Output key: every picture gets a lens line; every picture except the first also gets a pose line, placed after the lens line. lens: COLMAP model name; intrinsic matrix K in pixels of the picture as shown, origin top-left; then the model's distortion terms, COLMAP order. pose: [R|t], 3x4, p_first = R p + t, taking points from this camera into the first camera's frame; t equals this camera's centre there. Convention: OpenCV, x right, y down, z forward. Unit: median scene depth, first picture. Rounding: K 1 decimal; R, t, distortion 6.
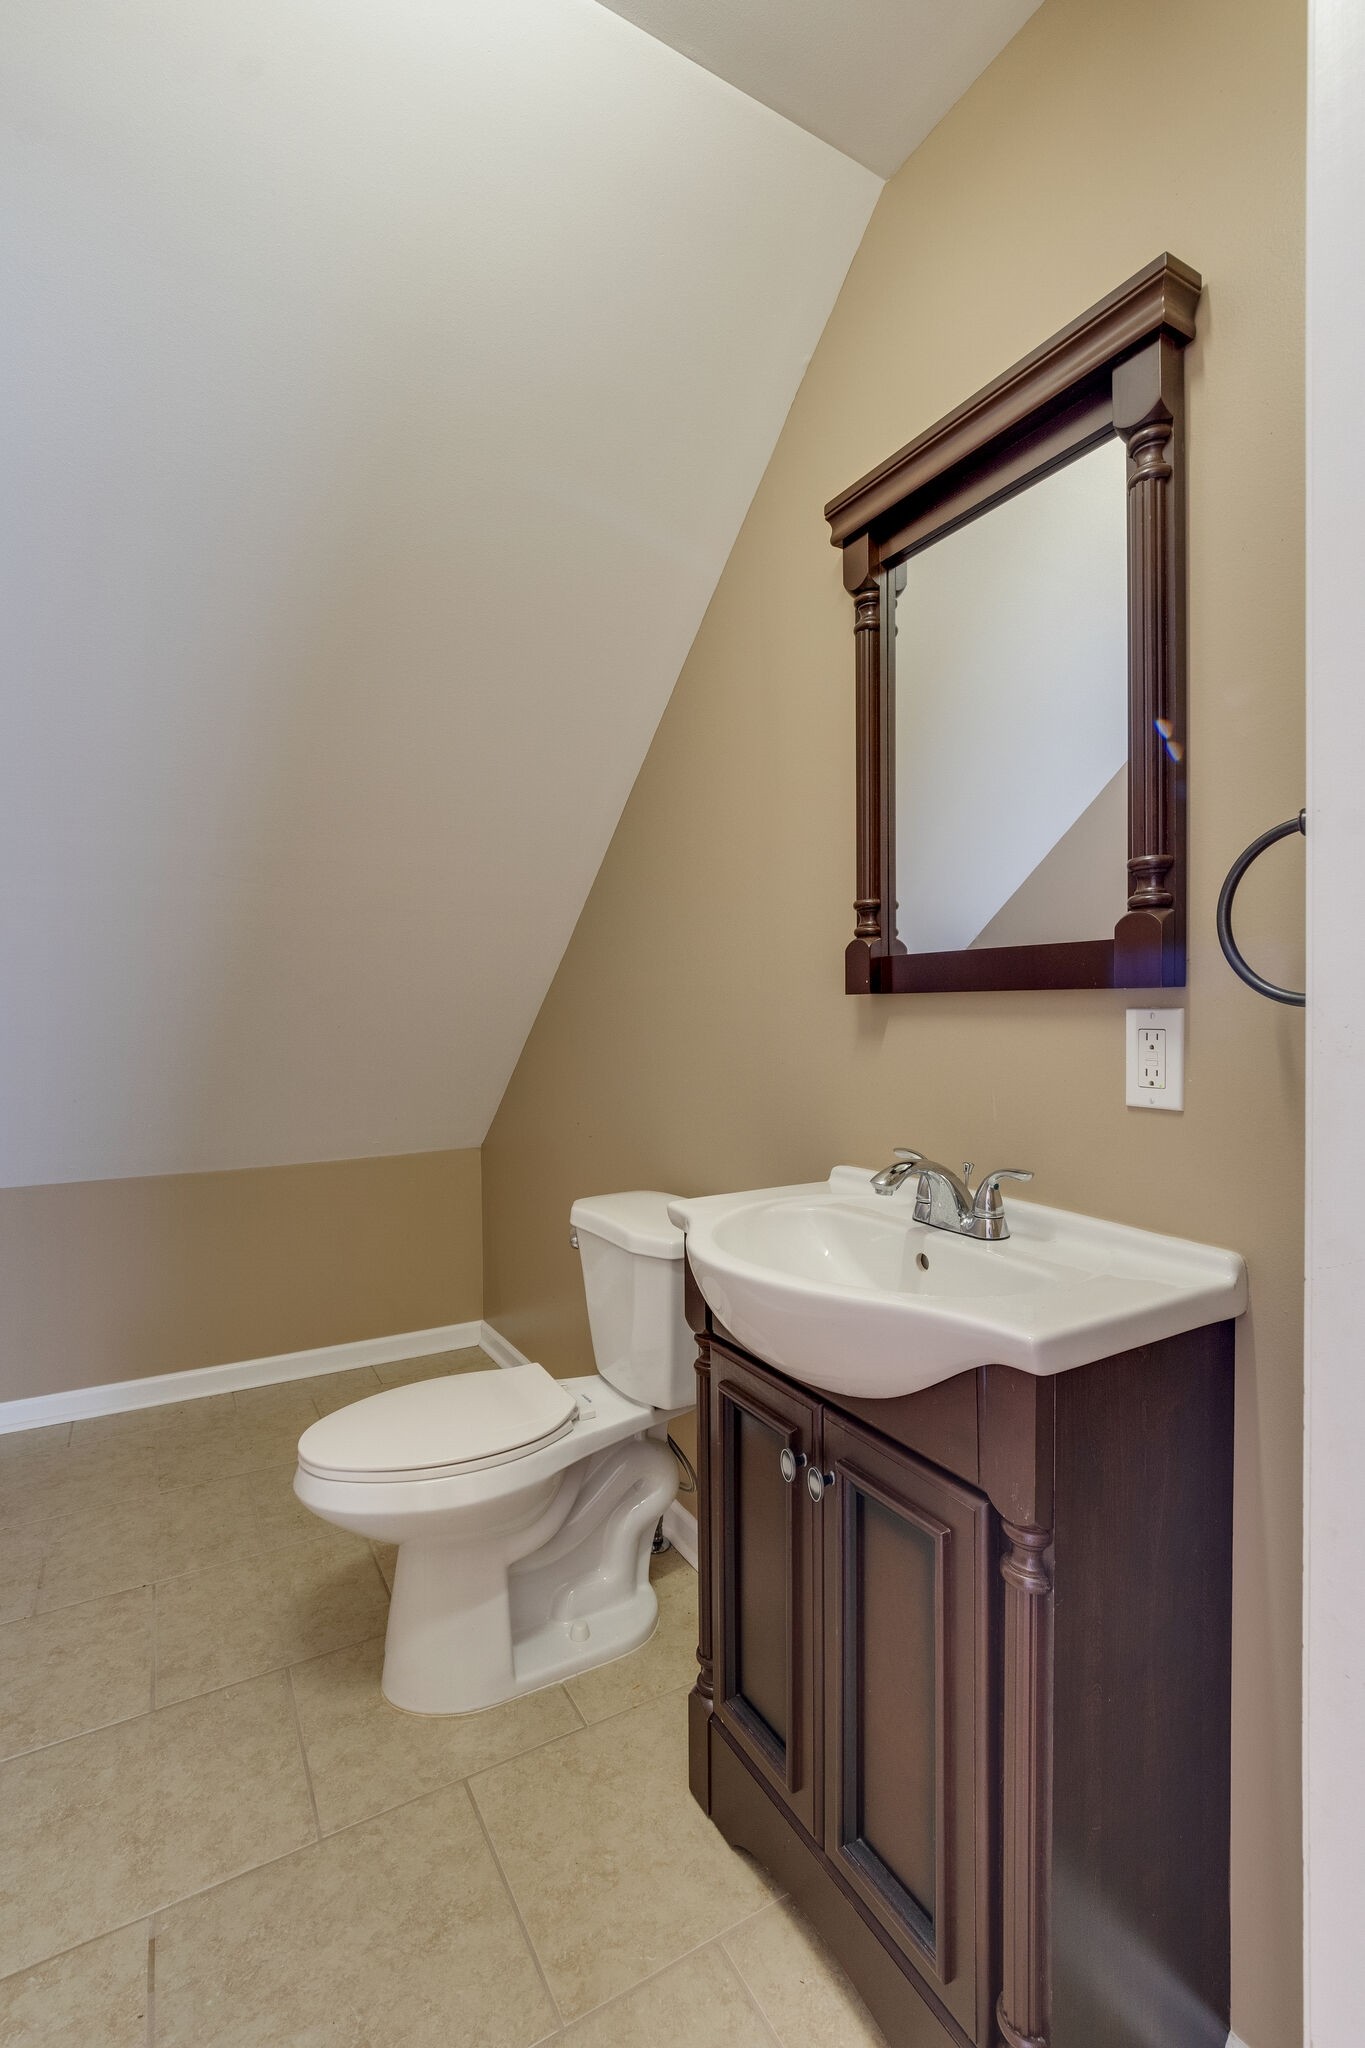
lens RADIAL K [[931.8, 0, 685.9], [0, 931.8, 1018.9], [0, 0, 1]] dist [-0.000667, -0.000088]
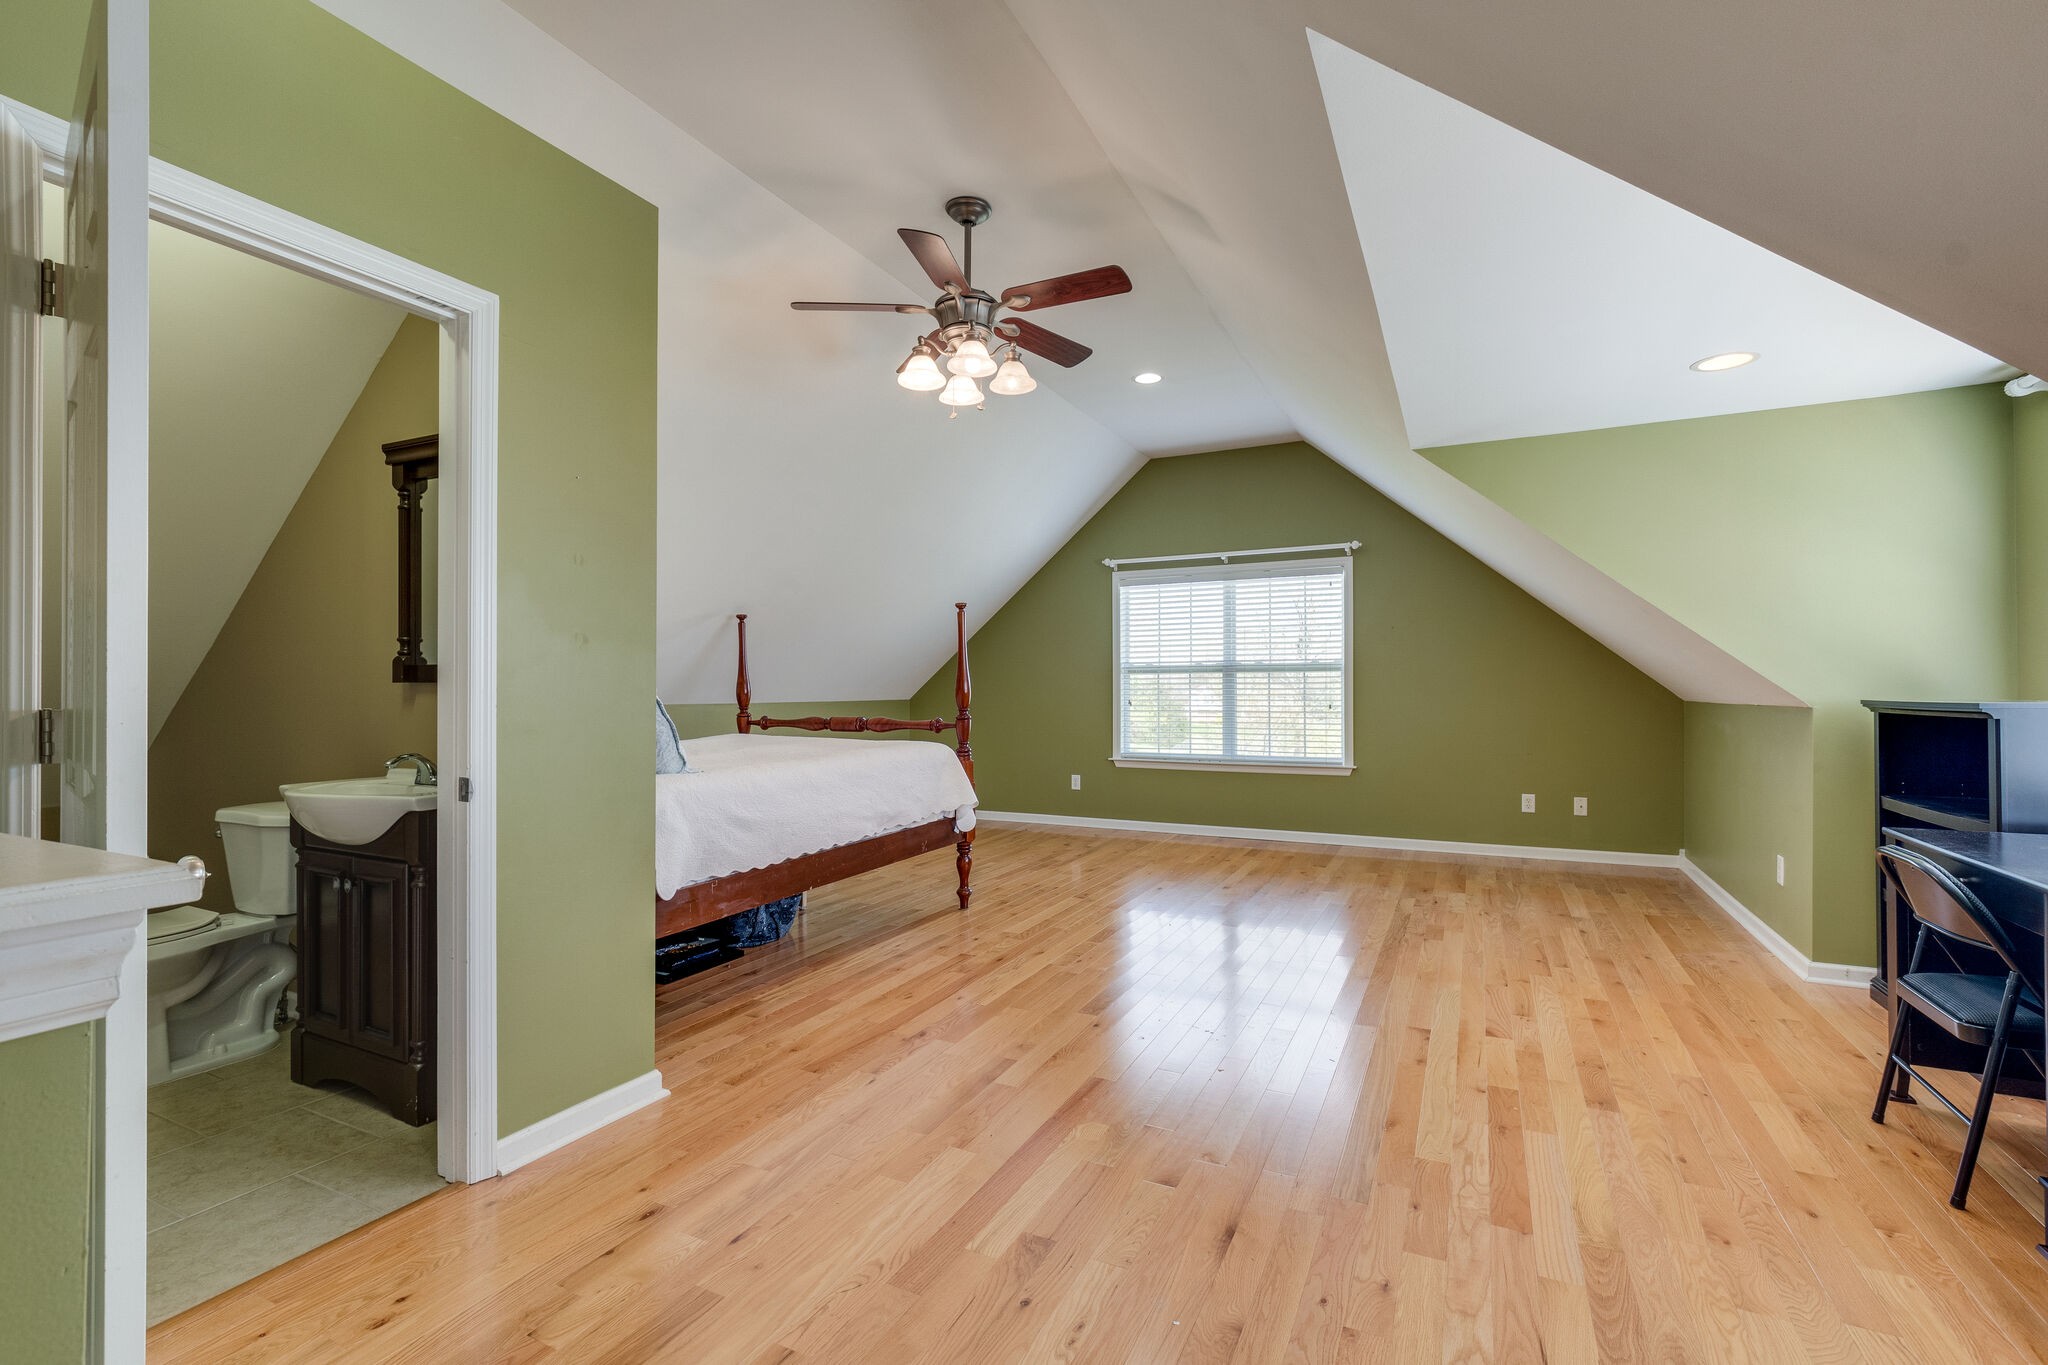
lens RADIAL K [[931.8, 0, 1020.6], [0, 931.8, 685.8], [0, 0, 1]] dist [-0.000667, -0.000088]
pose [[0.829376, 0.006602, 0.558652, 0.173196], [0.000672, 0.999918, -0.012813, 0.008272], [-0.558691, 0.011002, 0.829303, -1.482872]]
